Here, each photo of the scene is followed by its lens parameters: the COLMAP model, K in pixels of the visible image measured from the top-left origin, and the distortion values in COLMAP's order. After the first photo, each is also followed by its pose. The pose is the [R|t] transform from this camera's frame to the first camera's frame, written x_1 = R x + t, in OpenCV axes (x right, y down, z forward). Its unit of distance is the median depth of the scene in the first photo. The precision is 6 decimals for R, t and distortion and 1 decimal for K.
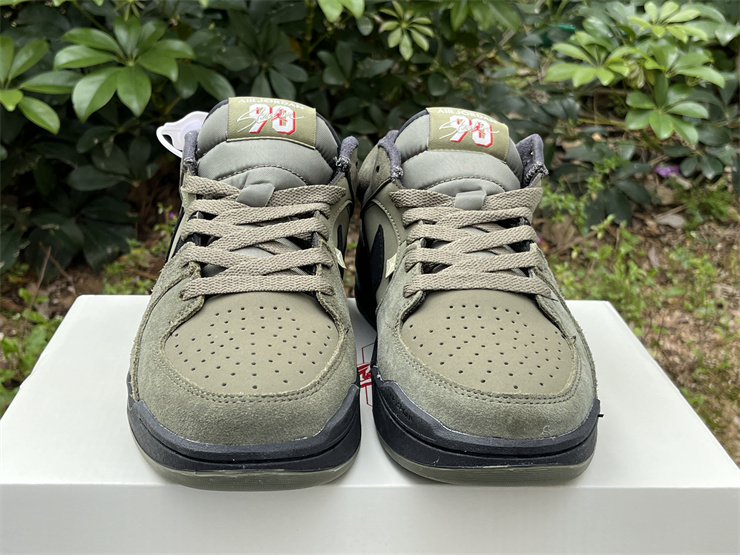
lens RADIAL K [[1027.7, 0, 370.0], [0, 1027.7, 277.5], [0, 0, 1]] dist [0.056830, -0.280591]
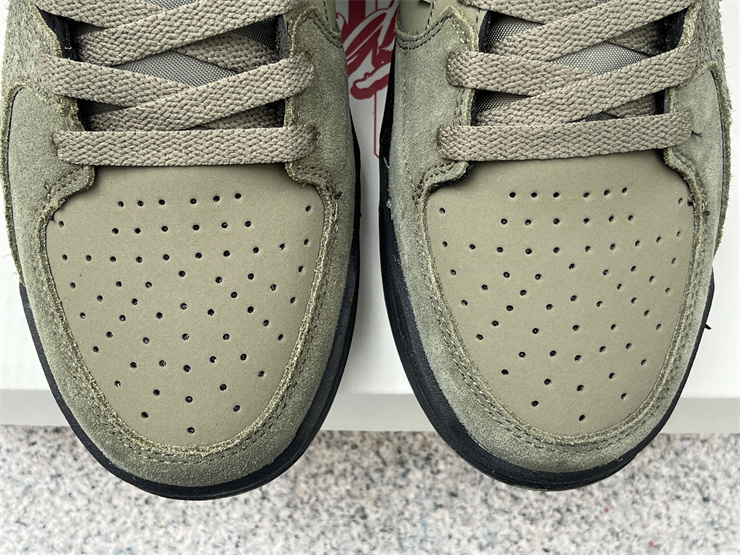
lens RADIAL K [[1027.7, 0, 370.0], [0, 1027.7, 277.5], [0, 0, 1]] dist [0.056830, -0.280591]
pose [[0.998432, 0.055566, -0.006795, 0.002994], [-0.022763, 0.513873, 0.857564, -0.408134], [0.051144, -0.856065, 0.514332, 0.583206]]
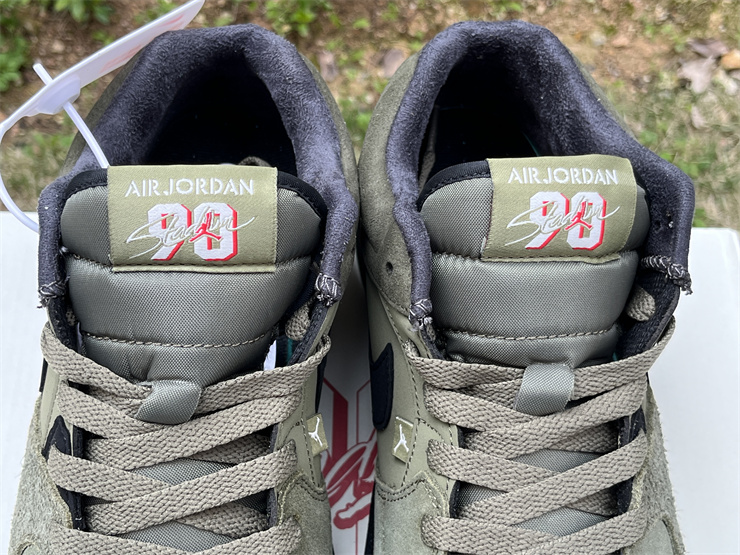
lens RADIAL K [[1027.7, 0, 370.0], [0, 1027.7, 277.5], [0, 0, 1]] dist [0.056830, -0.280591]
pose [[0.998709, 0.050491, -0.005537, -0.000237], [-0.034213, 0.749252, 0.661401, -0.501840], [0.037544, -0.660358, 0.750012, 0.605434]]
